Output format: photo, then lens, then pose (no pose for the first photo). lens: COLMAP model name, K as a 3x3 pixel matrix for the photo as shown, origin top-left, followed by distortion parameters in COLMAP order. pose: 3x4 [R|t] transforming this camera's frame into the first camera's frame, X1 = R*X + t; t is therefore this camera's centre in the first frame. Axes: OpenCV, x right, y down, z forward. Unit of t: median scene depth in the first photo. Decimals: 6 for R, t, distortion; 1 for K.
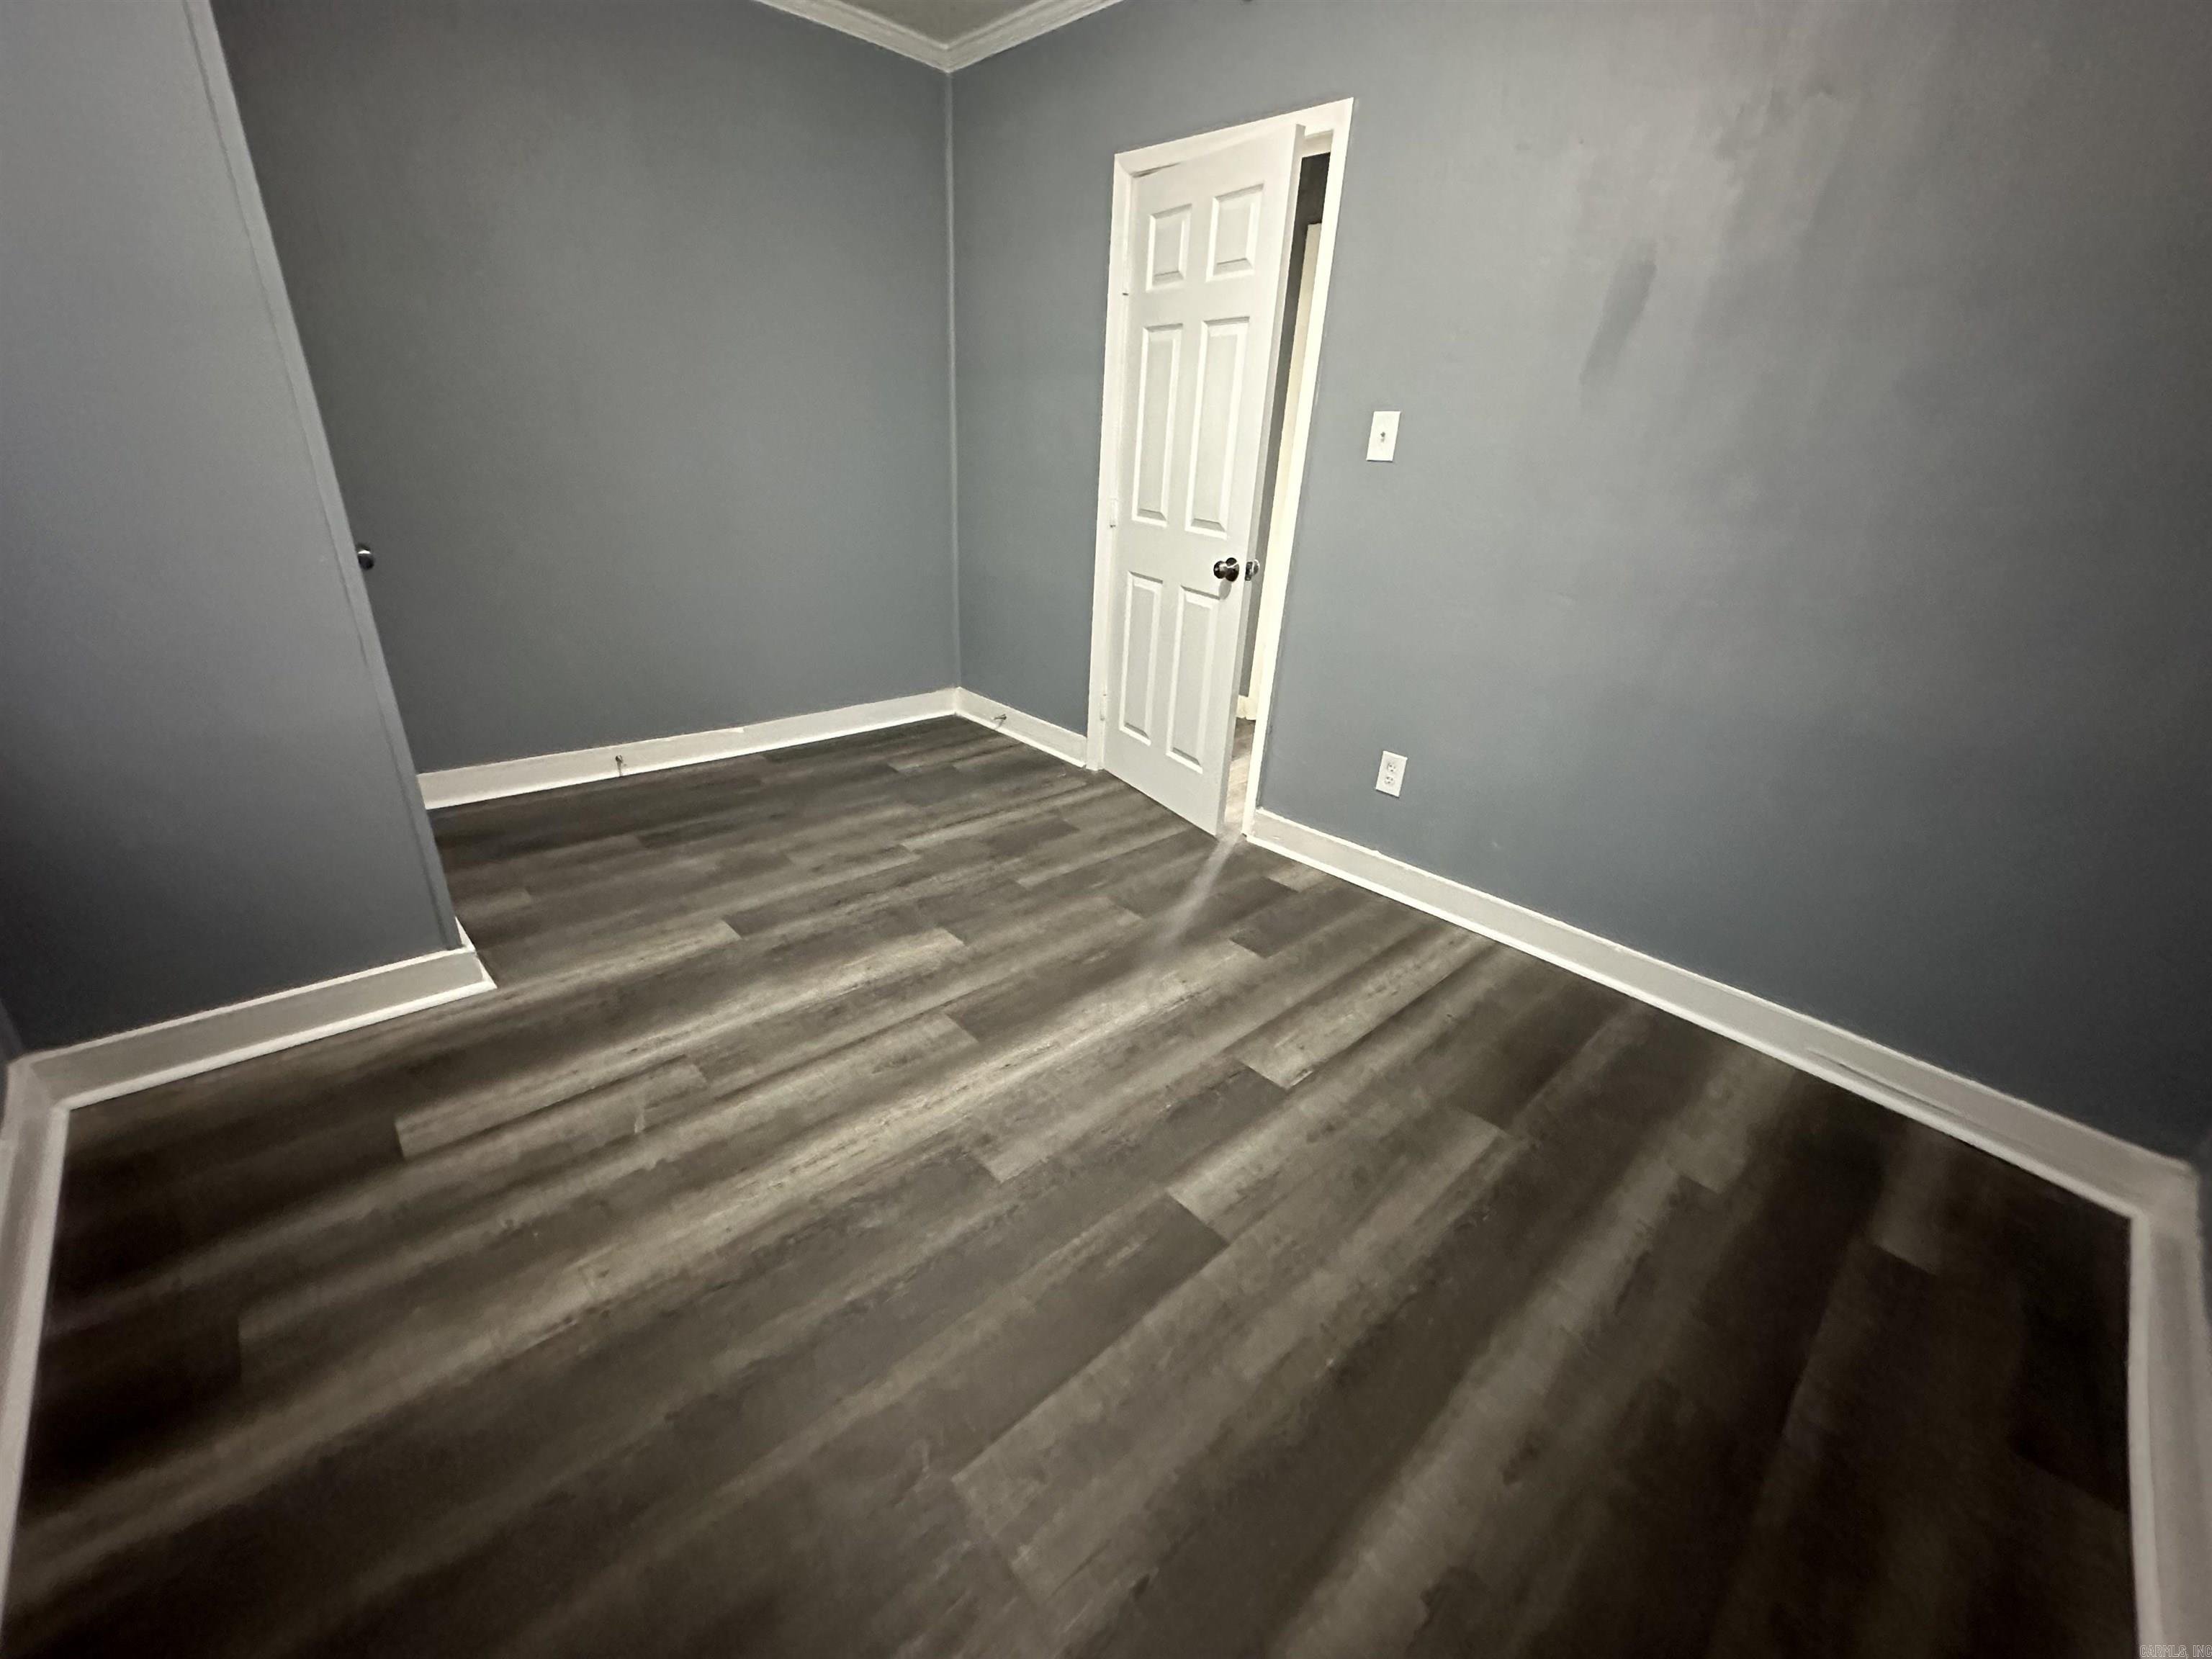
lens RADIAL K [[880.6, 0, 1104.3], [0, 880.6, 827.6], [0, 0, 1]] dist [-0.002857, 0.000219]
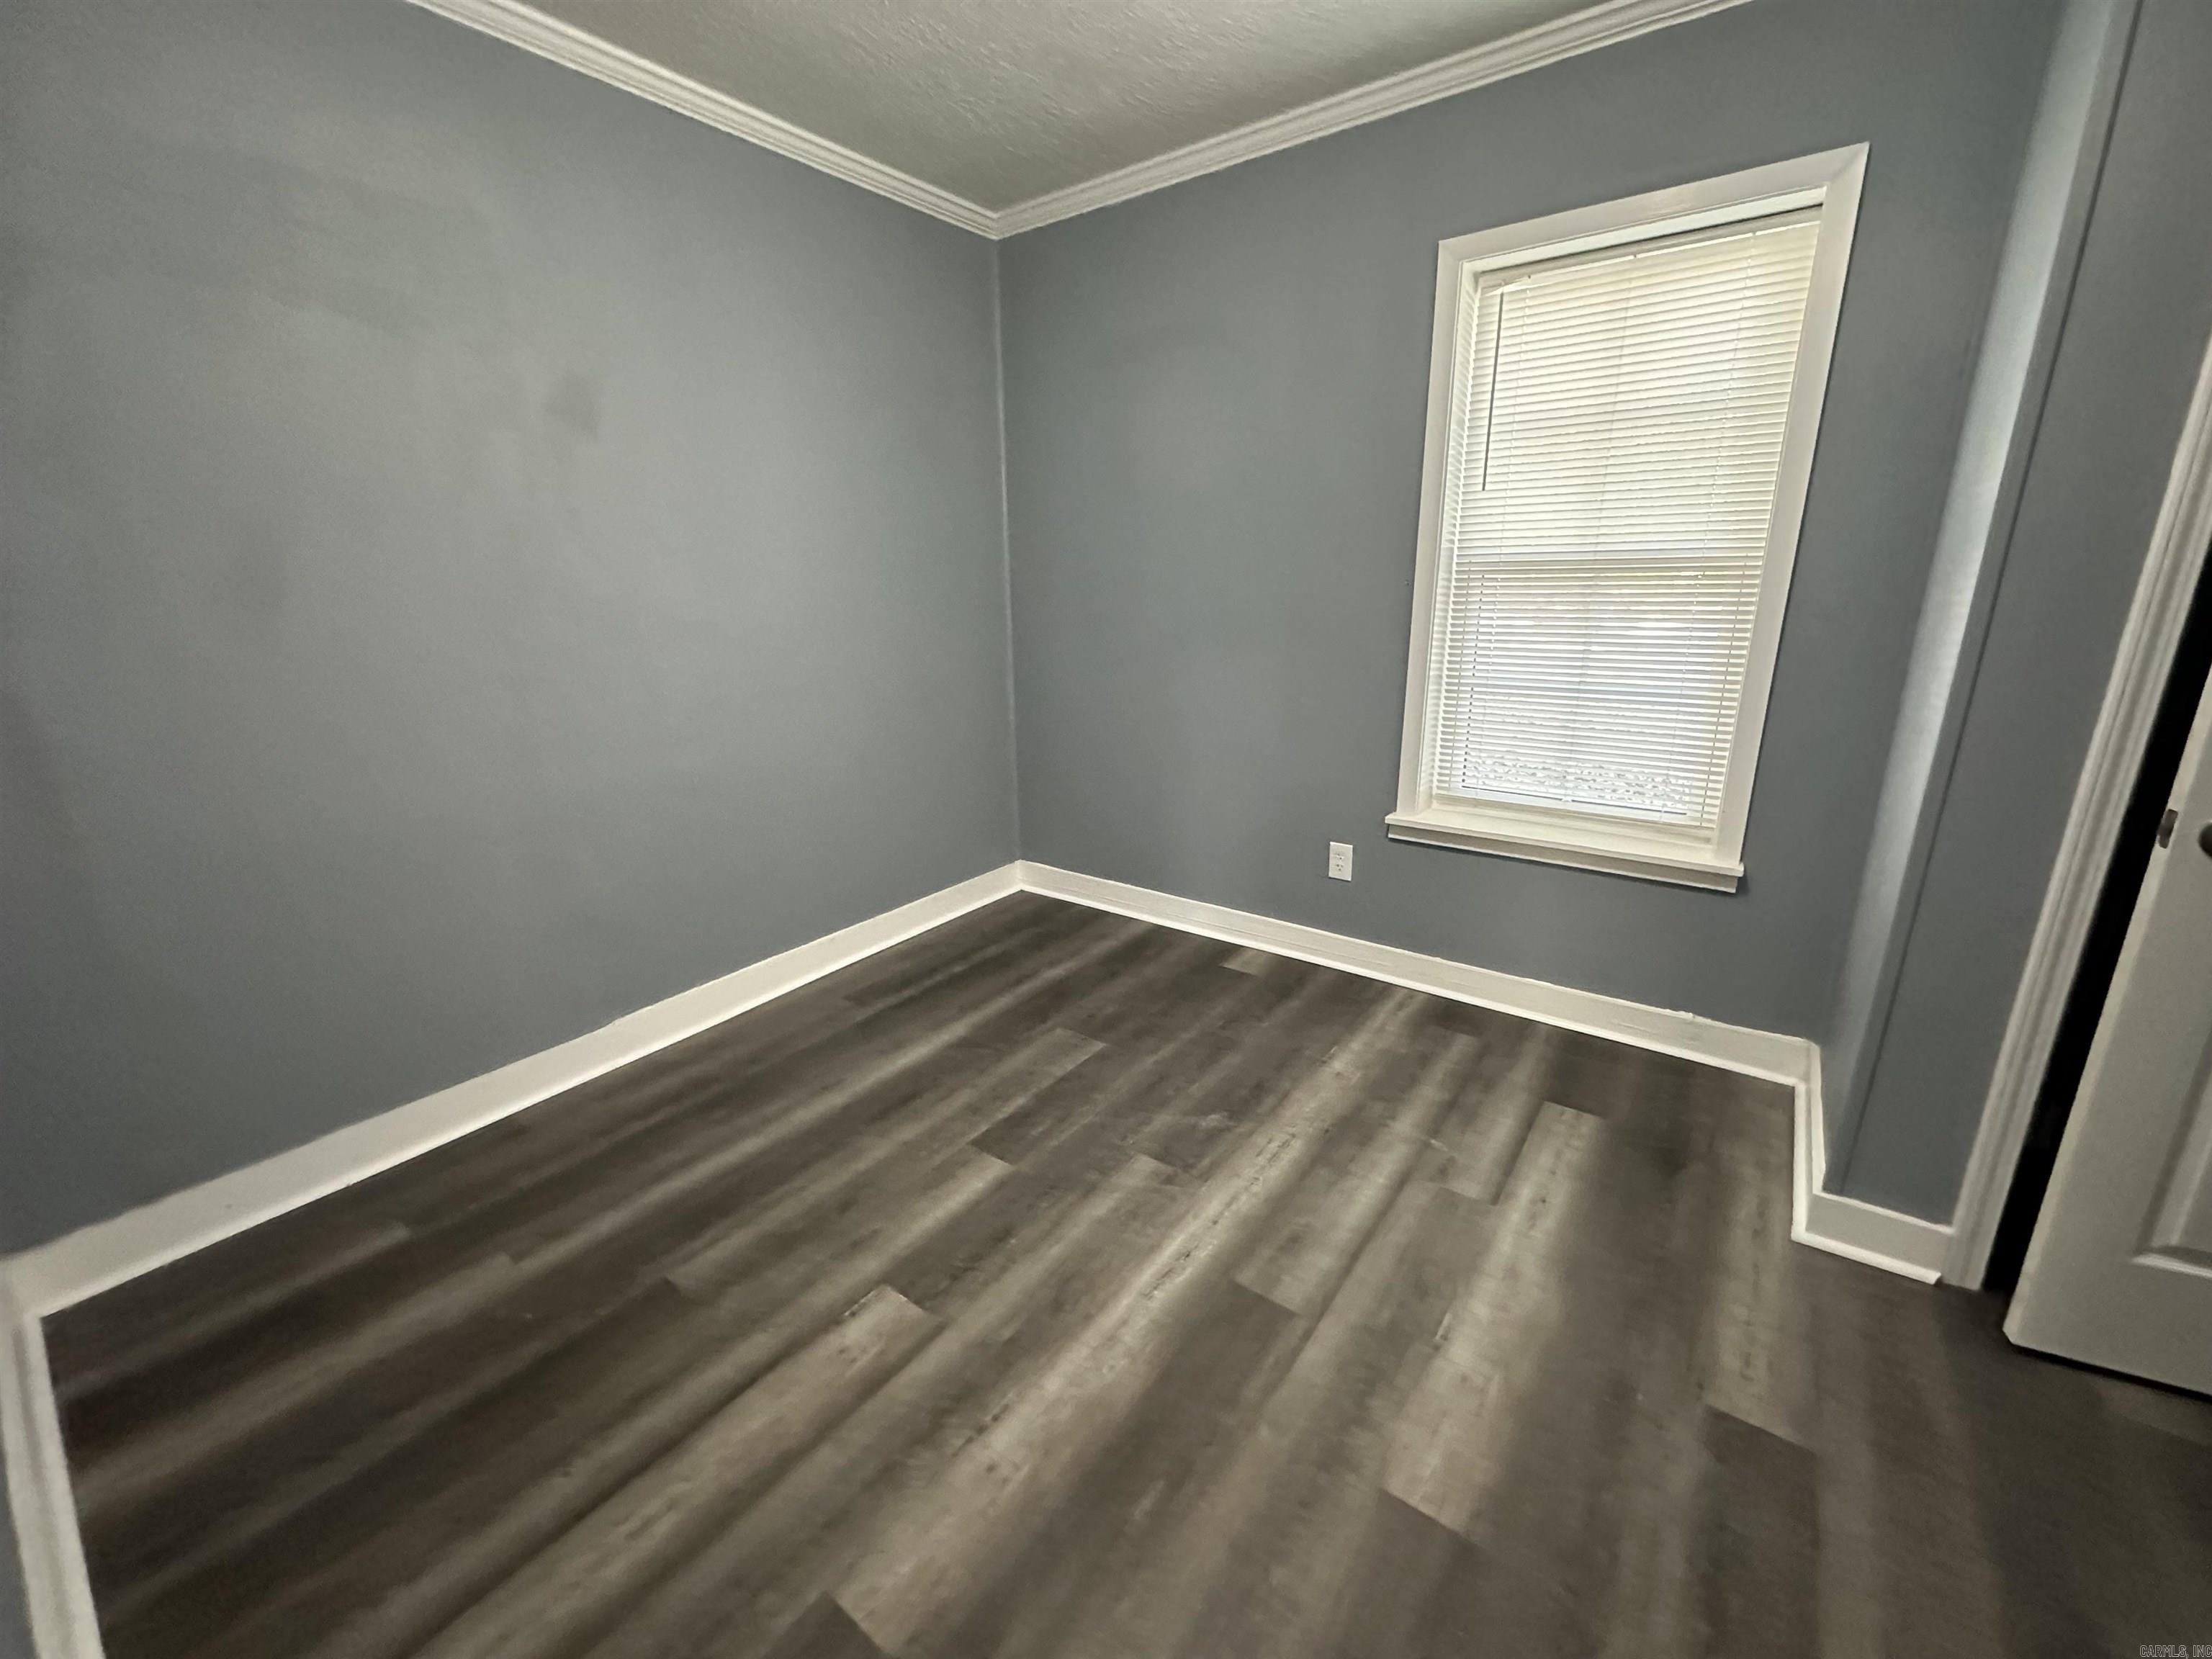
lens RADIAL K [[880.6, 0, 1104.3], [0, 880.6, 827.6], [0, 0, 1]] dist [-0.002857, 0.000219]
pose [[-0.982999, 0.014120, -0.183069, 0.144979], [-0.104789, 0.775580, 0.622491, -0.671179], [0.150774, 0.631091, -0.760915, 1.451447]]
